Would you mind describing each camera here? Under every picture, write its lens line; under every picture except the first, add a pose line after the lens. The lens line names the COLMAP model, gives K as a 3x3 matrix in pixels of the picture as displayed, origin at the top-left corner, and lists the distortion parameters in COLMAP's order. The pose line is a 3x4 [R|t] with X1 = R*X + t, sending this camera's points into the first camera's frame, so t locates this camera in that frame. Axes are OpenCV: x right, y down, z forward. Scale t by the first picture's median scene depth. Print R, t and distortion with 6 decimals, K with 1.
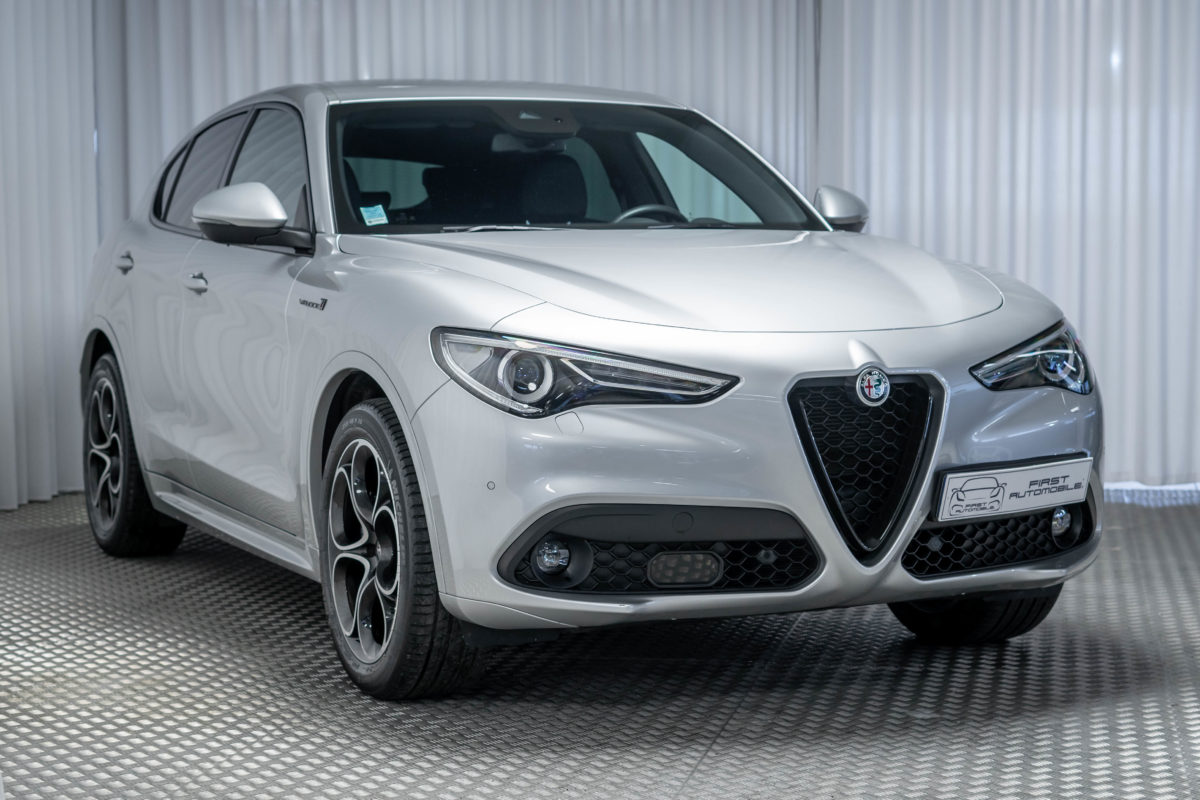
lens RADIAL K [[1781.8, 0, 562.3], [0, 1781.8, 404.8], [0, 0, 1]] dist [0.008457, 0.048997]
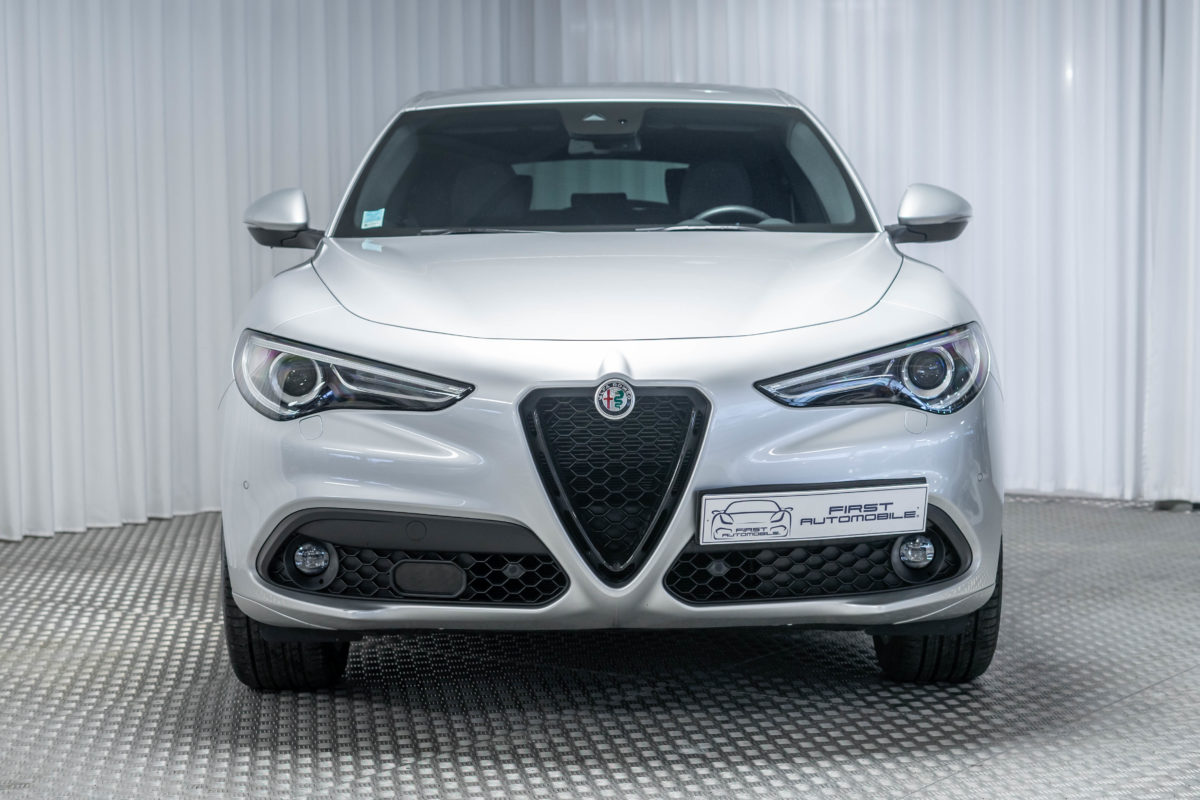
lens RADIAL K [[1725.8, 0, 600.0], [0, 1725.8, 400.0], [0, 0, 1]] dist [0.018076, 0.004578]
pose [[0.939617, 0.029143, -0.340983, 0.473349], [-0.028020, 0.999574, 0.008220, -0.016722], [0.341078, 0.001831, 0.940033, 0.131782]]
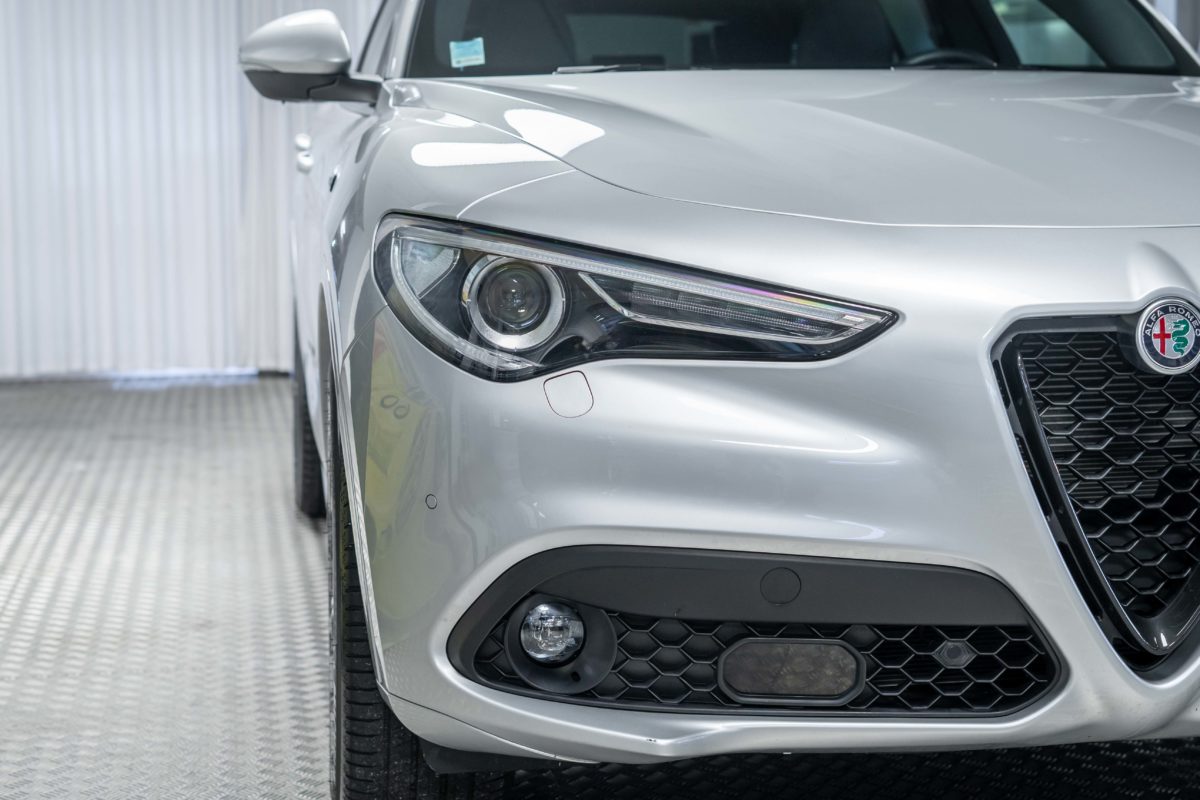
lens RADIAL K [[1843.6, 0, 600.0], [0, 1843.6, 400.0], [0, 0, 1]] dist [-0.020678, -0.082329]
pose [[0.971780, 0.029226, -0.234071, 0.137311], [-0.019314, 0.998822, 0.044525, -0.011879], [0.235096, -0.038748, 0.971199, 0.447623]]
